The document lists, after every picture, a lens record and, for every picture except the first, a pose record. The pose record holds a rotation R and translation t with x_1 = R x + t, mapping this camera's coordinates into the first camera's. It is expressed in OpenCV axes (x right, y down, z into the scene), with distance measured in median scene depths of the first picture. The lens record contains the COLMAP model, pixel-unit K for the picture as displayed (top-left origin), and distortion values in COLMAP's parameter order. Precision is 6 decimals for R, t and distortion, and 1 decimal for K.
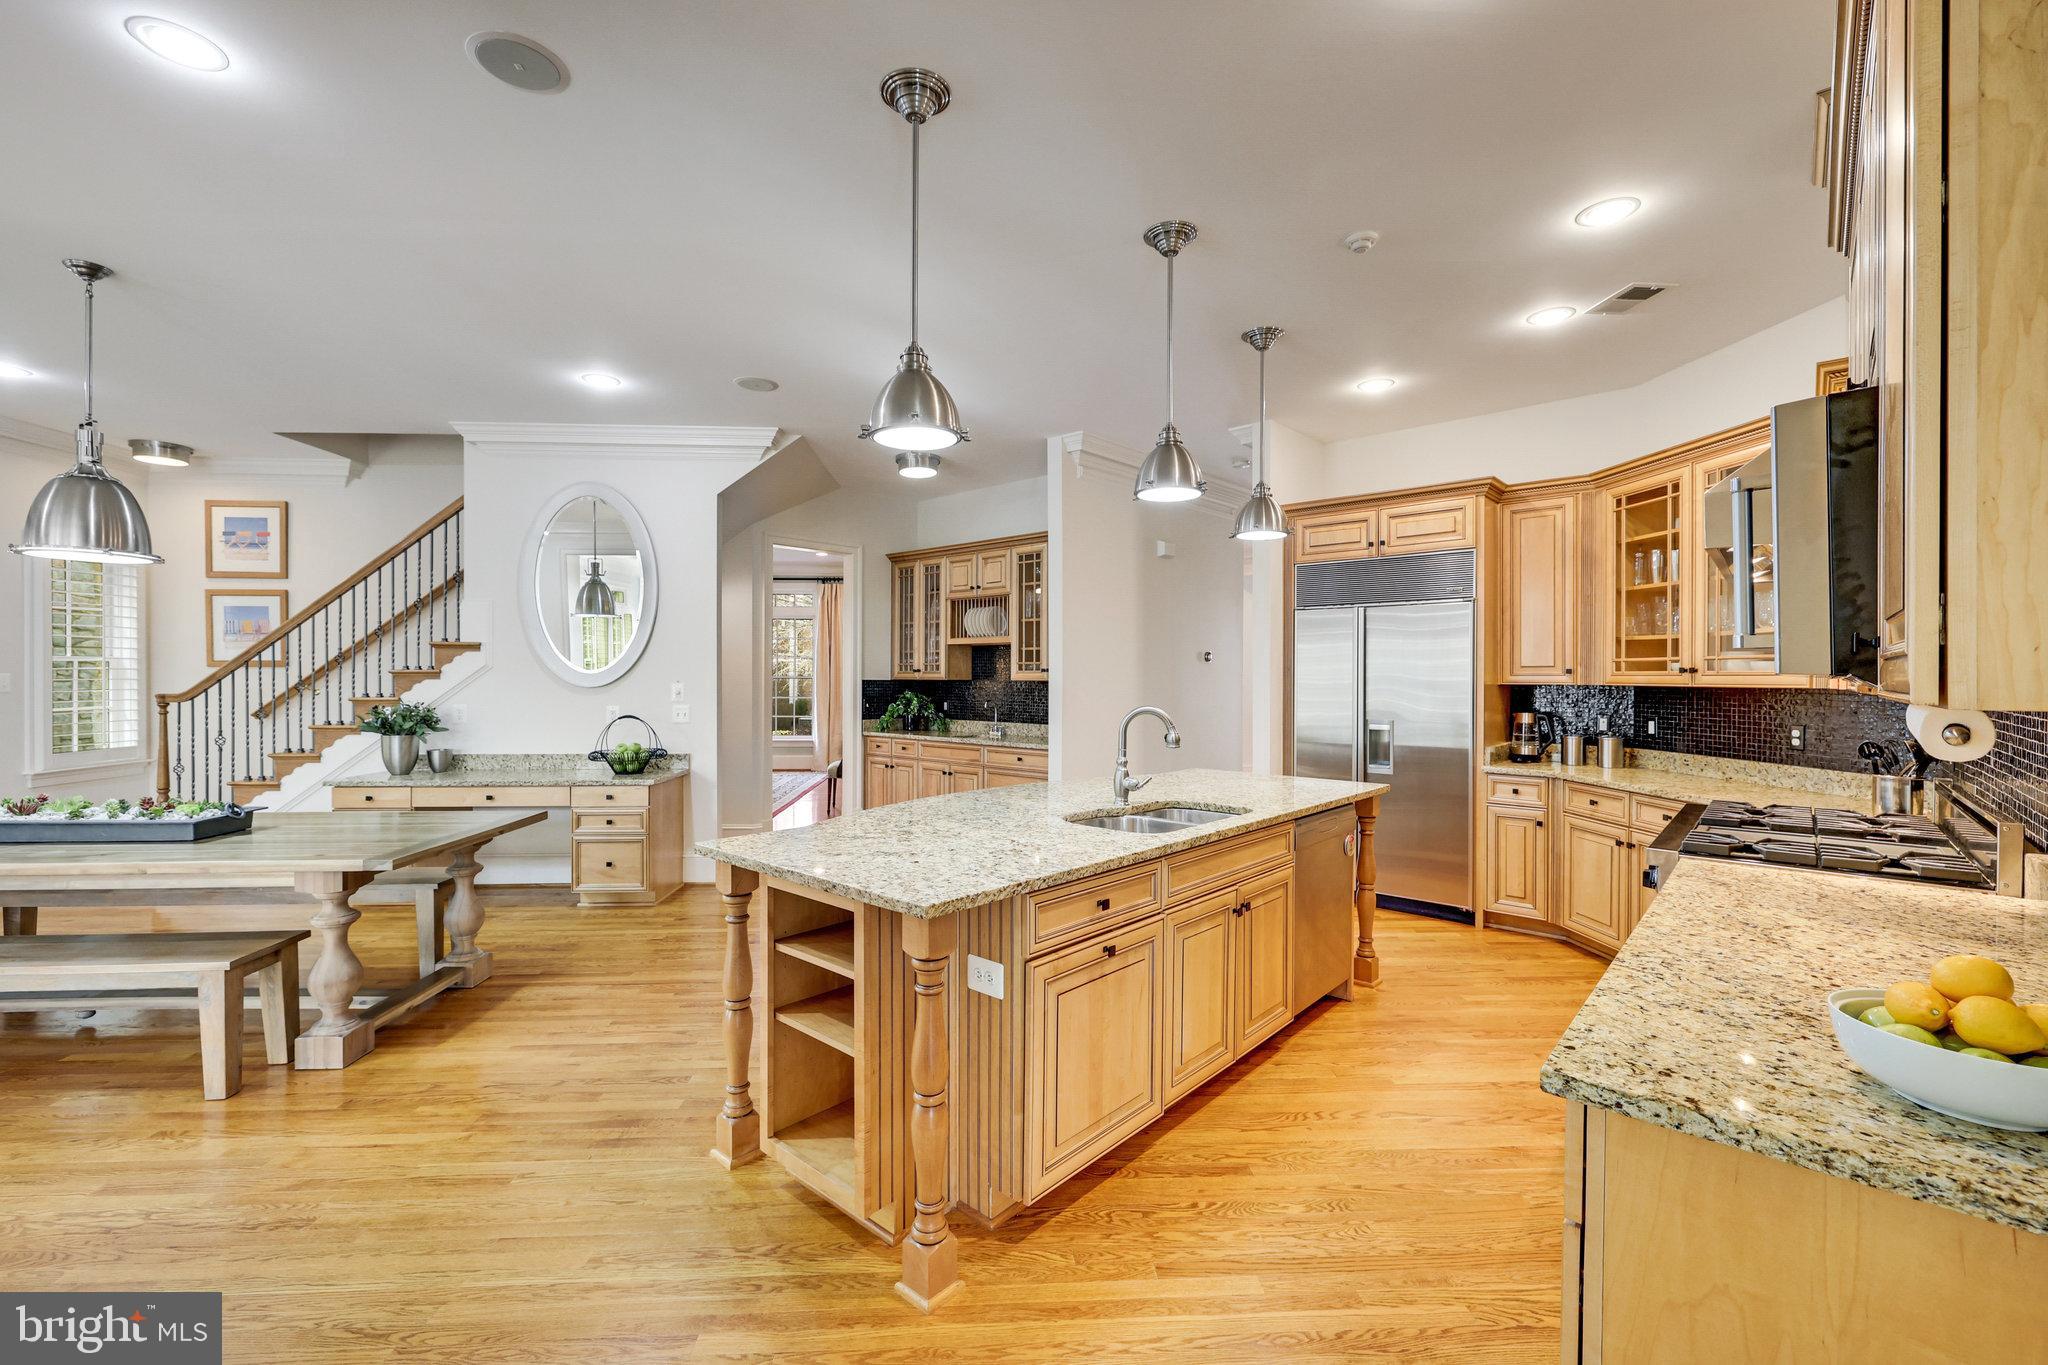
lens RADIAL K [[860.5, 0, 1018.2], [0, 860.5, 676.1], [0, 0, 1]] dist [-0.000873, 0.000045]
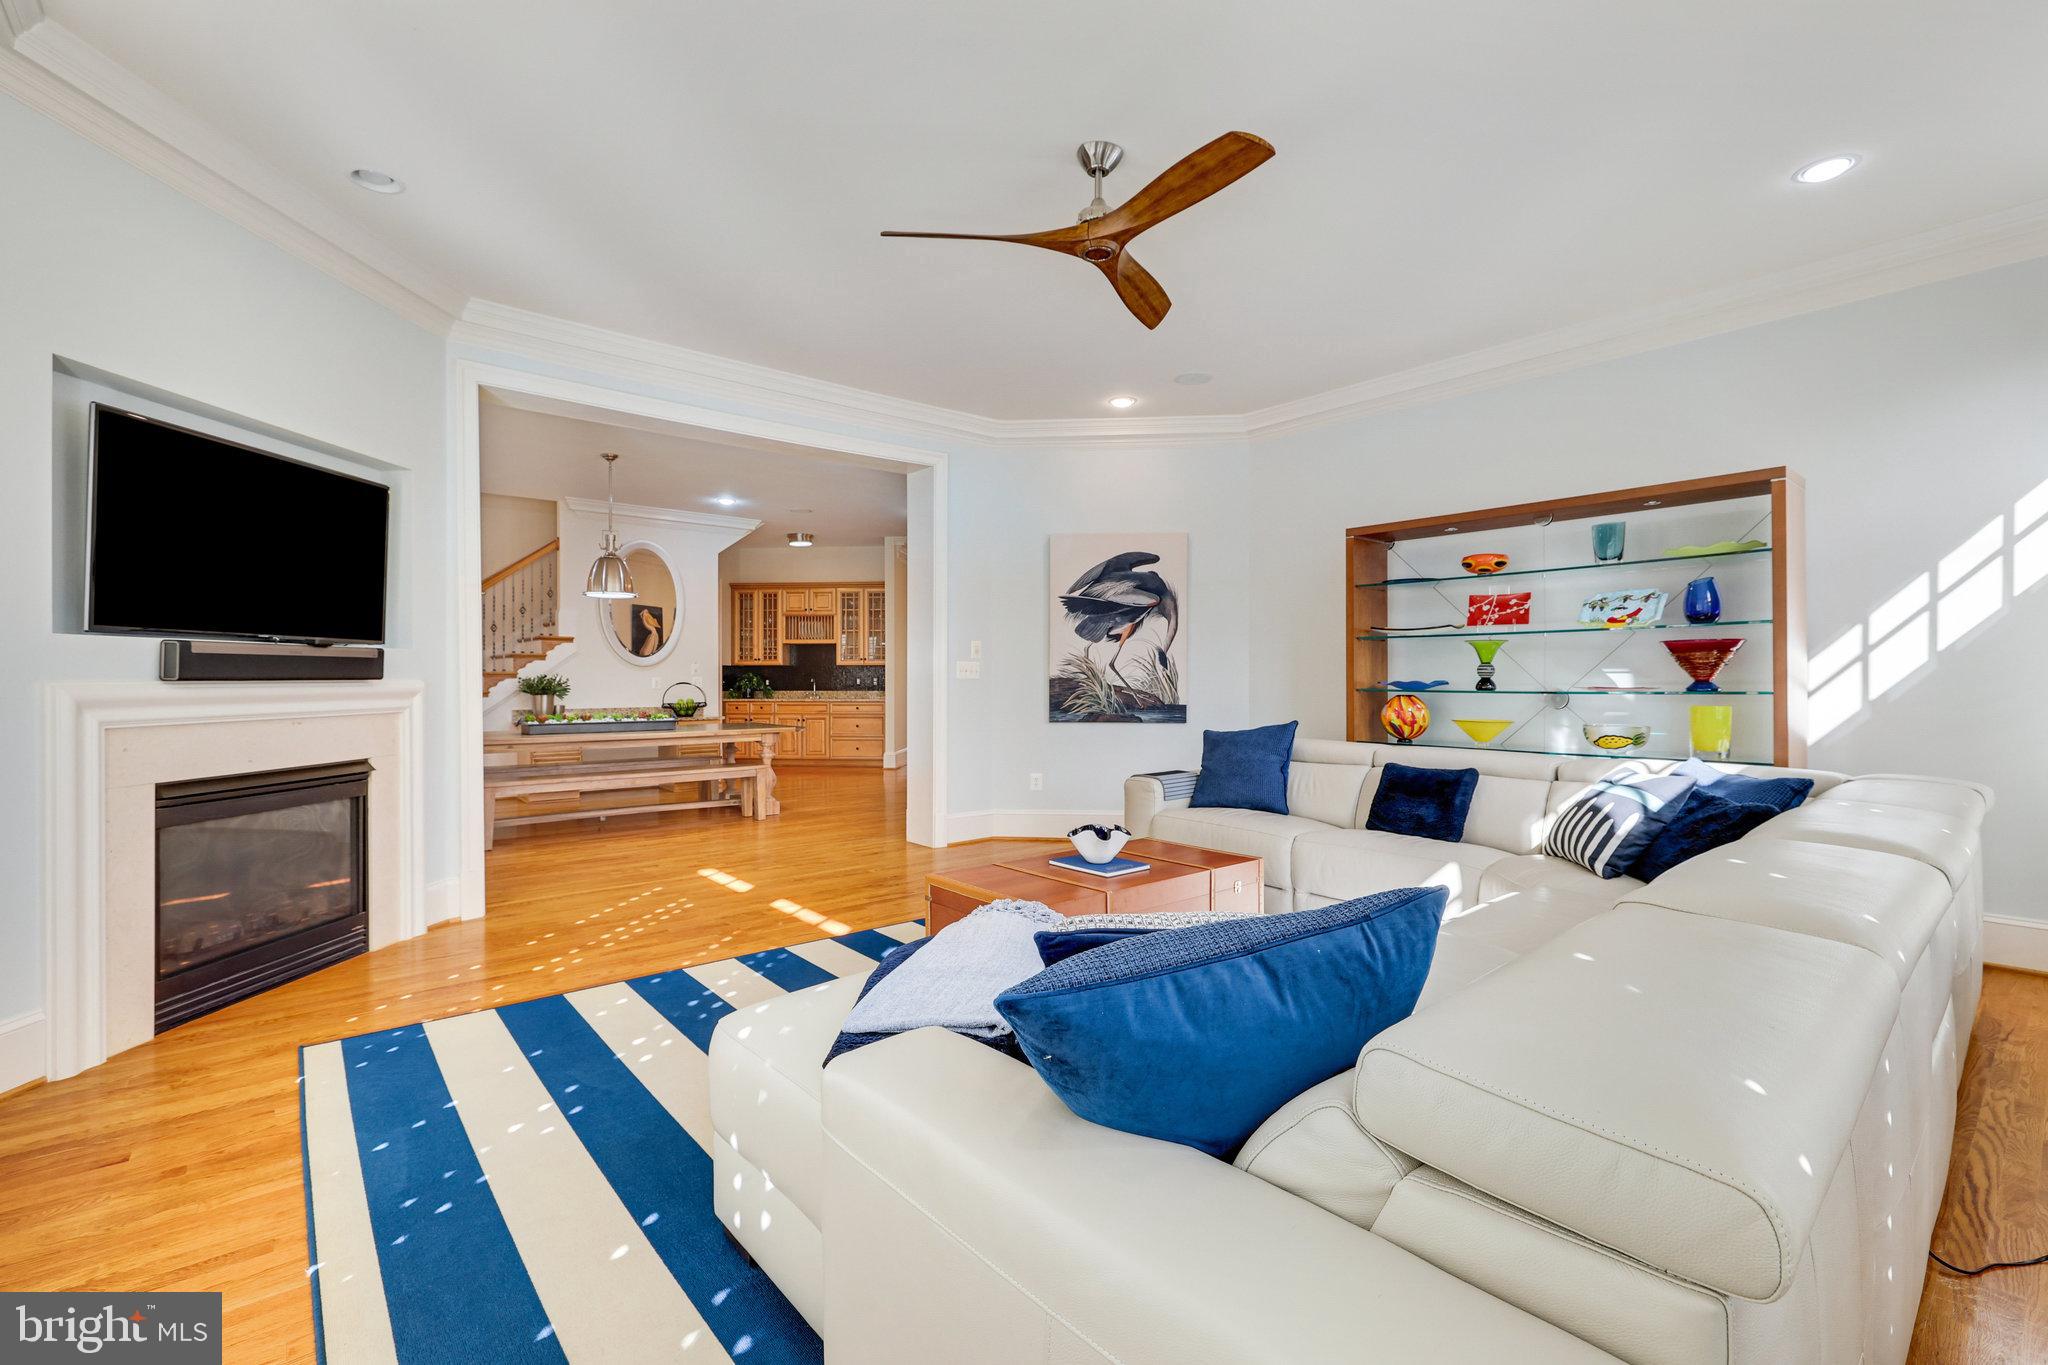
lens RADIAL K [[877.4, 0, 1020.3], [0, 877.4, 671.0], [0, 0, 1]] dist [0.008050, 0.000038]
pose [[0.795622, -0.000276, 0.605793, -1.115609], [0.004580, 0.999974, -0.005559, 0.041088], [-0.605776, 0.007197, 0.795603, -0.893849]]
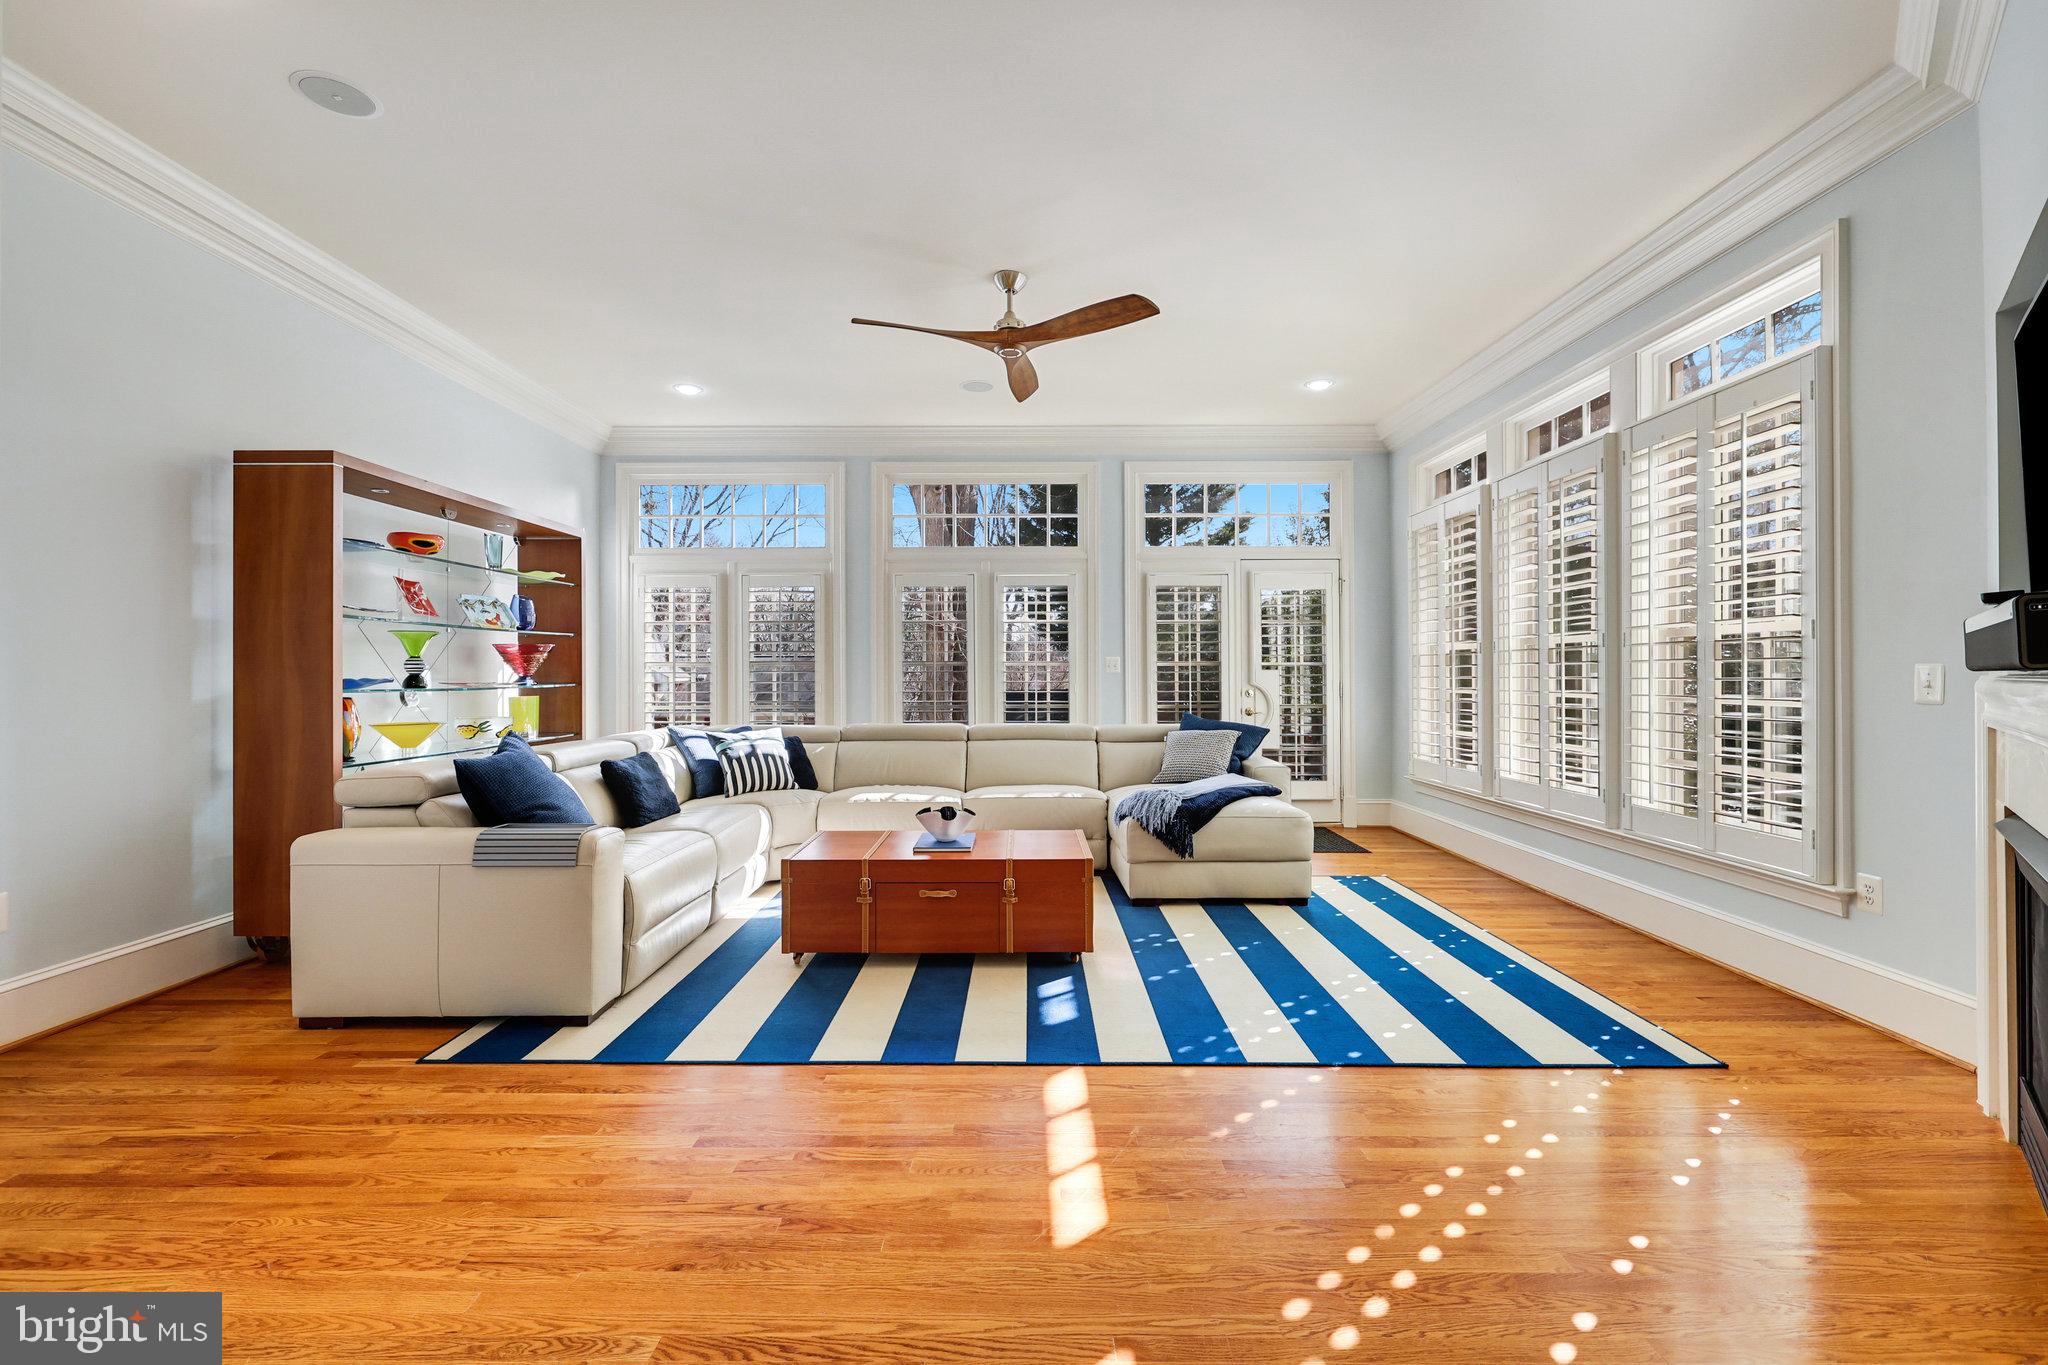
lens RADIAL K [[877.4, 0, 1020.3], [0, 877.4, 671.0], [0, 0, 1]] dist [0.008050, 0.000038]
pose [[-0.998353, -0.001665, 0.057339, -0.739976], [-0.001787, 0.999996, -0.002072, 0.044062], [-0.057335, -0.002171, -0.998353, 0.419485]]
